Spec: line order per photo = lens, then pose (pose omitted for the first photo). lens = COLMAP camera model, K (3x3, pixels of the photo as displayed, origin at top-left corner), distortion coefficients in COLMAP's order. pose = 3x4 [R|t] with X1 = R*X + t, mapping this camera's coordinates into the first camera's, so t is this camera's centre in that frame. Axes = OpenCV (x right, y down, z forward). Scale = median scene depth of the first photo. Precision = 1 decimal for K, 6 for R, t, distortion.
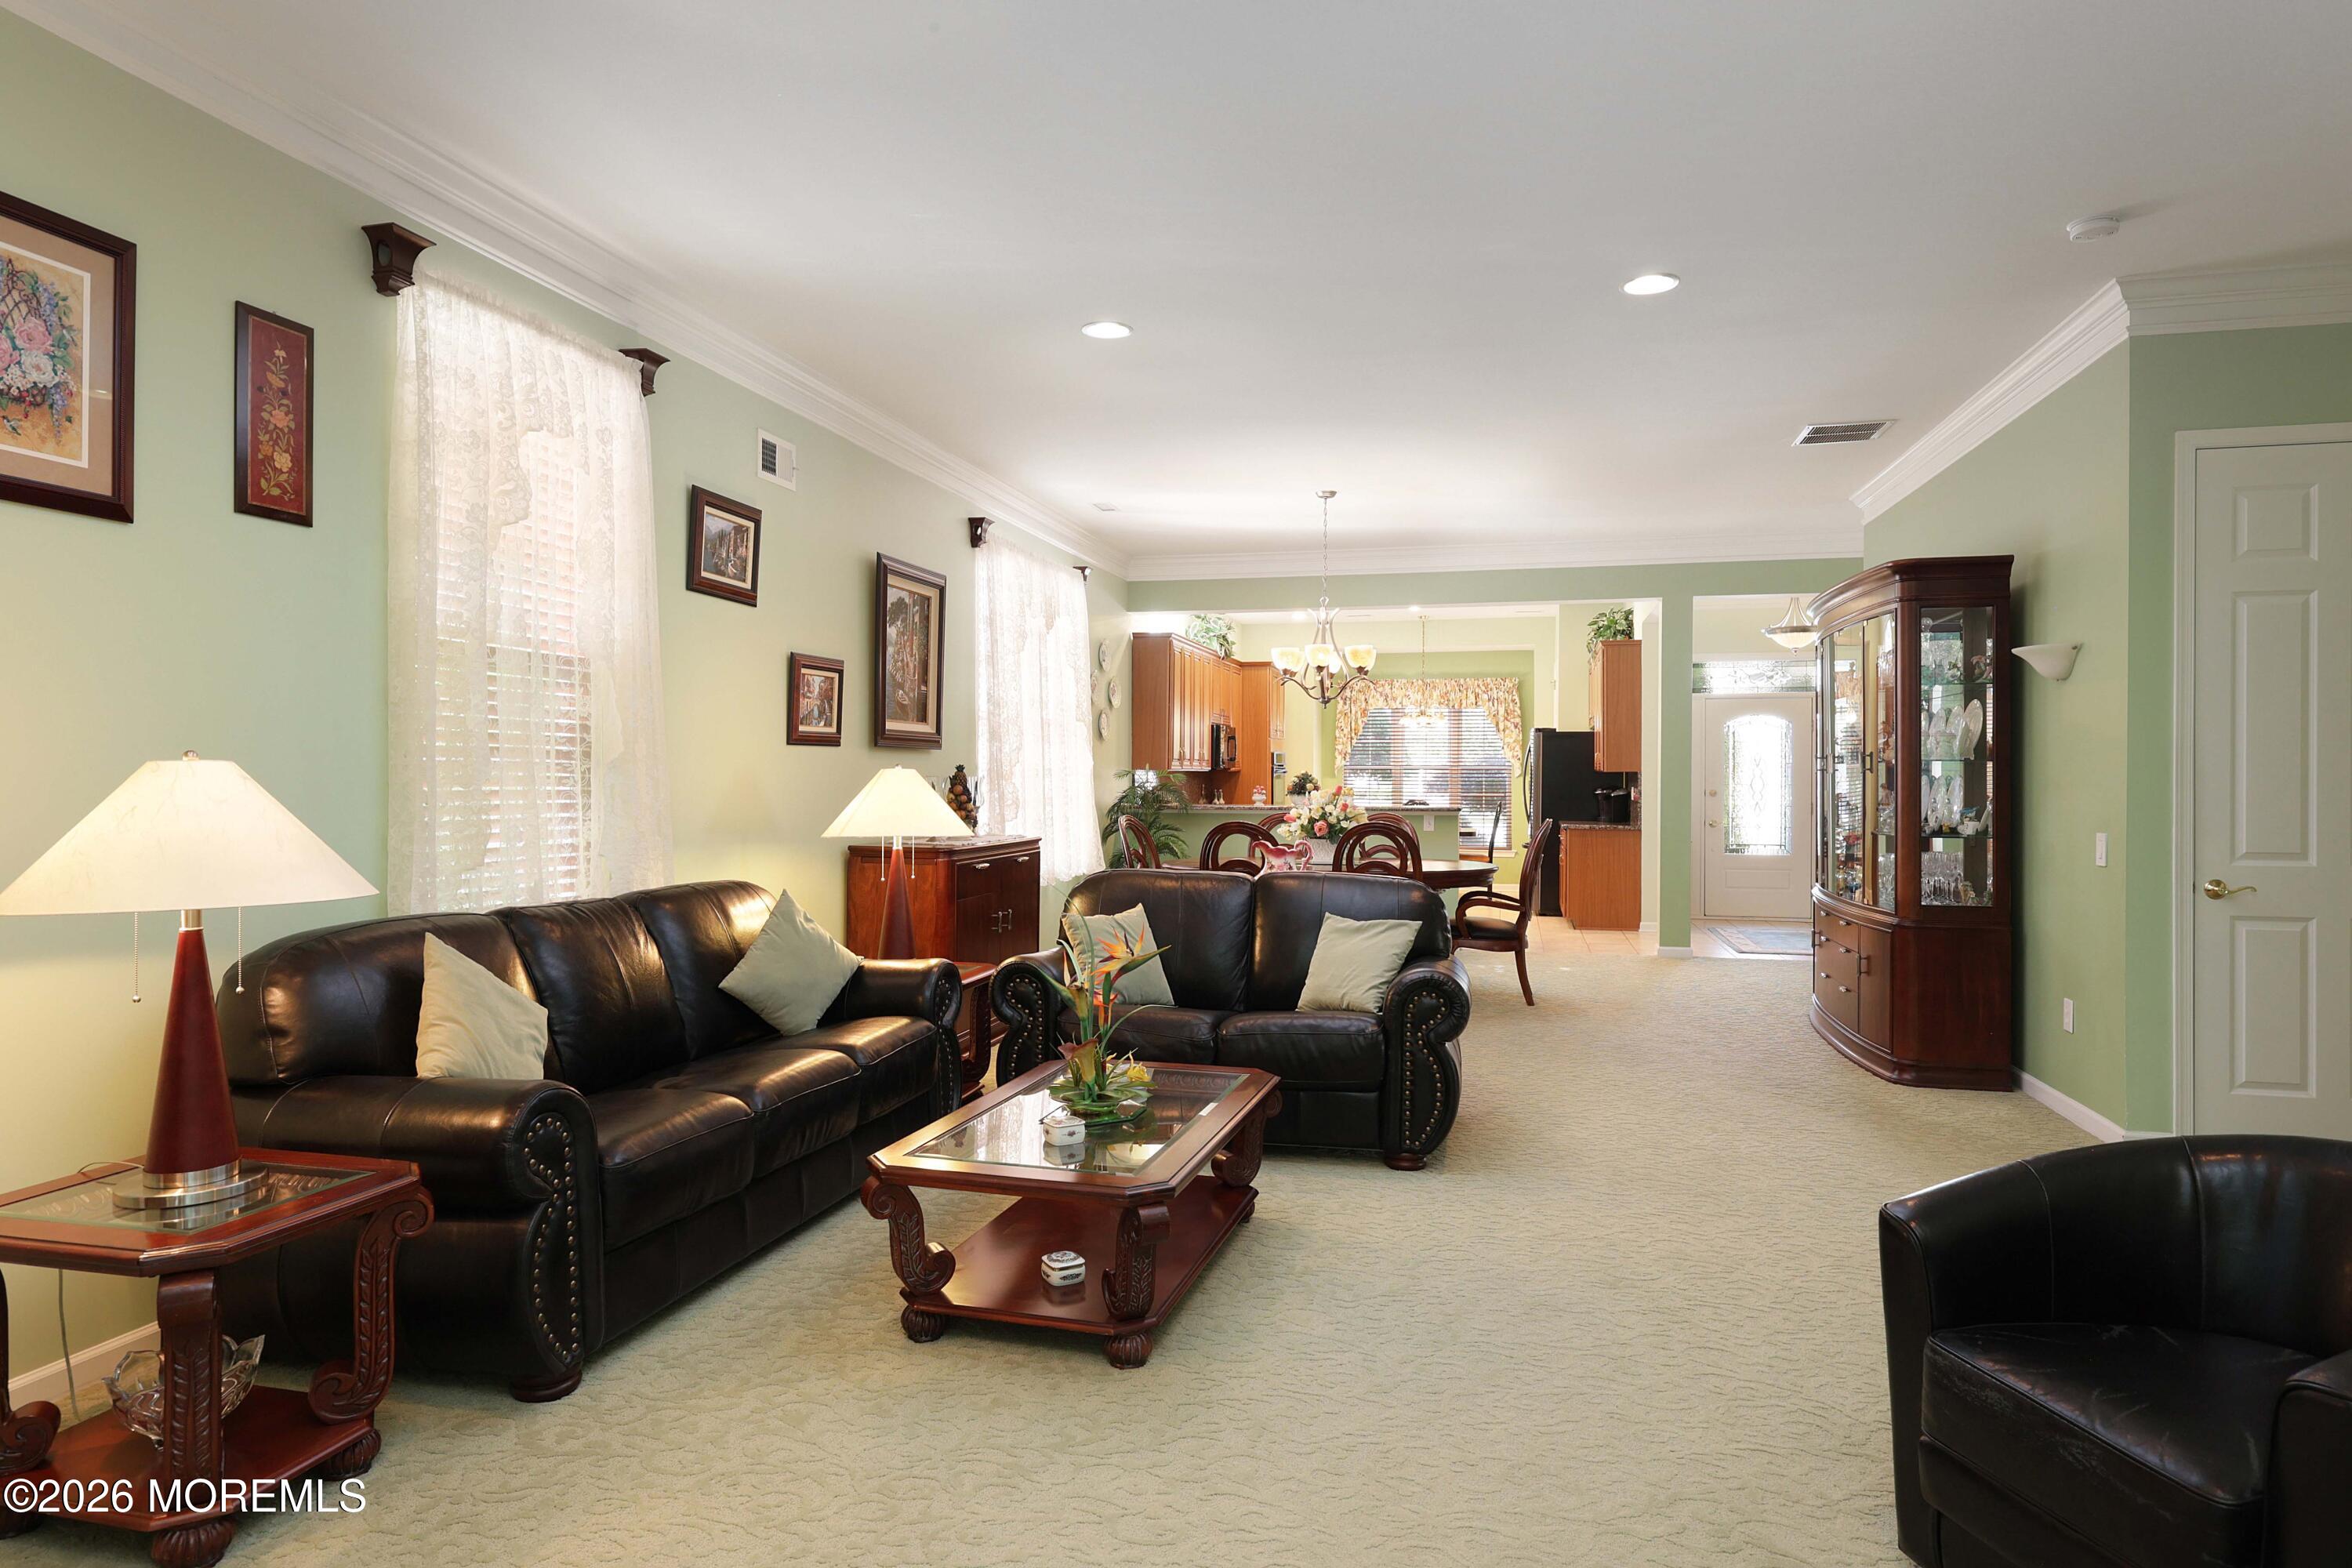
lens RADIAL K [[1346.2, 0, 1174.7], [0, 1346.2, 794.1], [0, 0, 1]] dist [-0.004350, 0.000138]
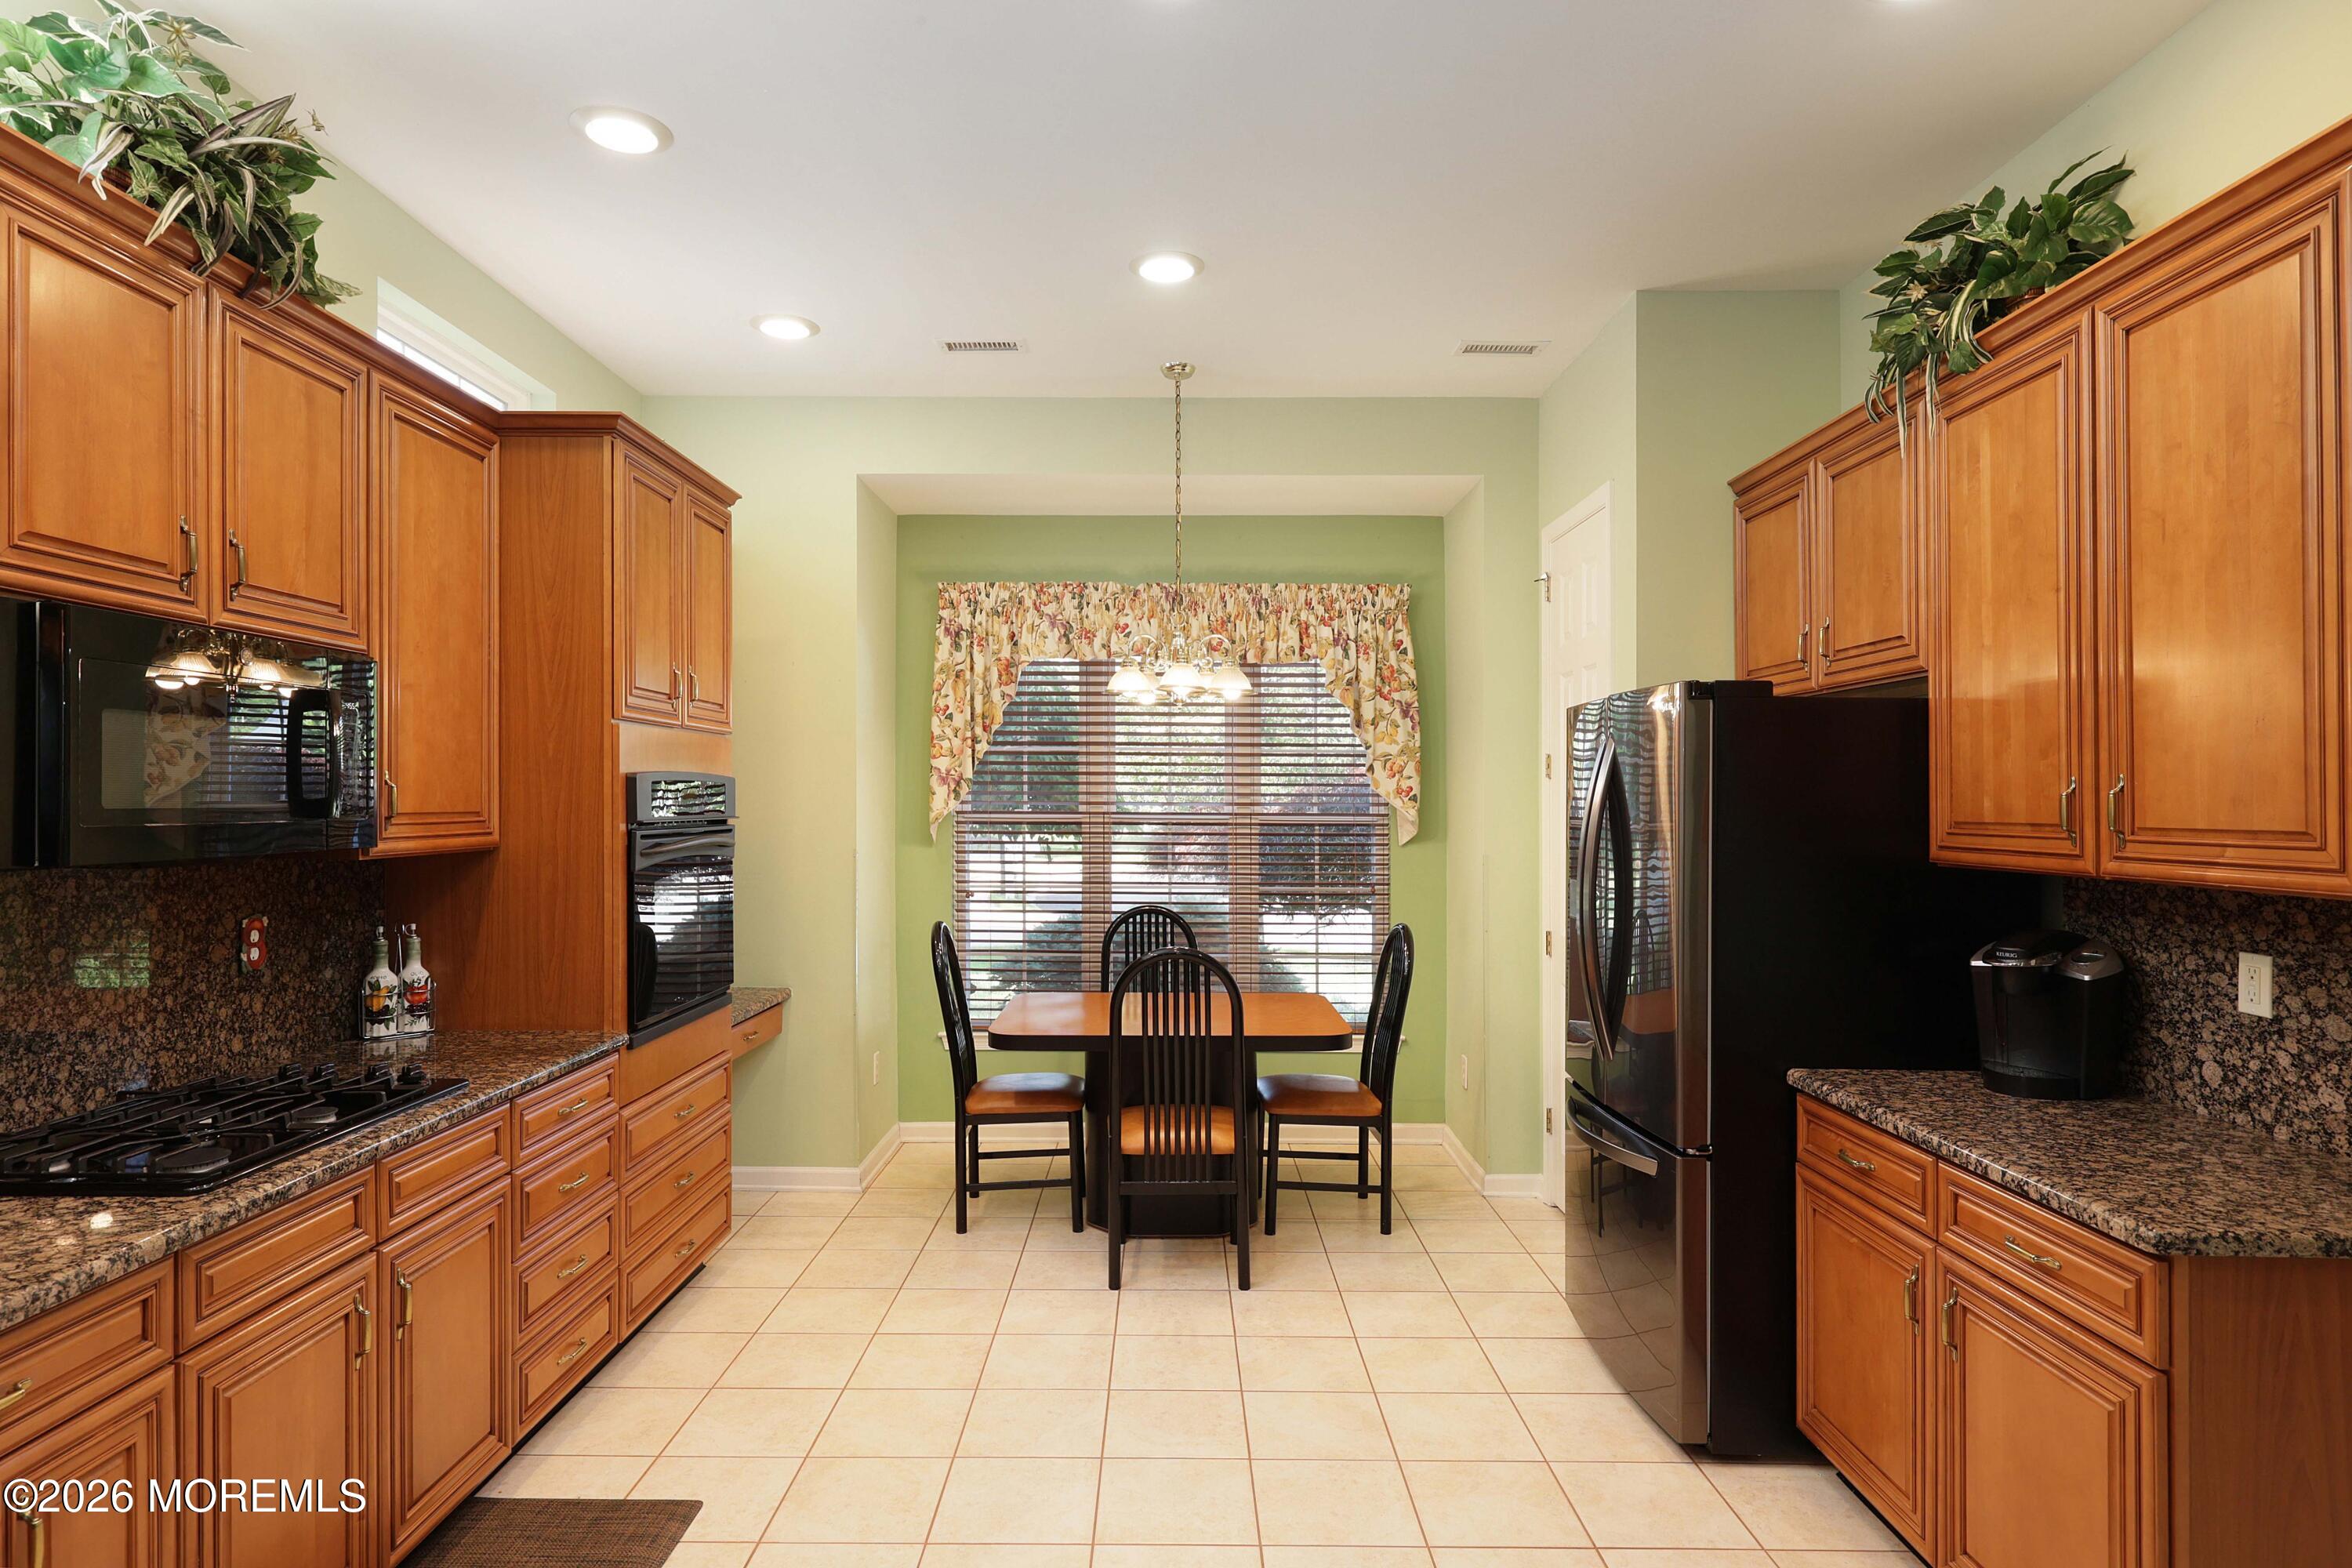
lens RADIAL K [[1268.6, 0, 1156.9], [0, 1268.6, 804.7], [0, 0, 1]] dist [0.012075, -0.006142]
pose [[0.973966, 0.000265, 0.226696, 0.103702], [0.002103, 0.999946, -0.010205, -0.020477], [-0.226686, 0.010416, 0.973912, 0.663677]]
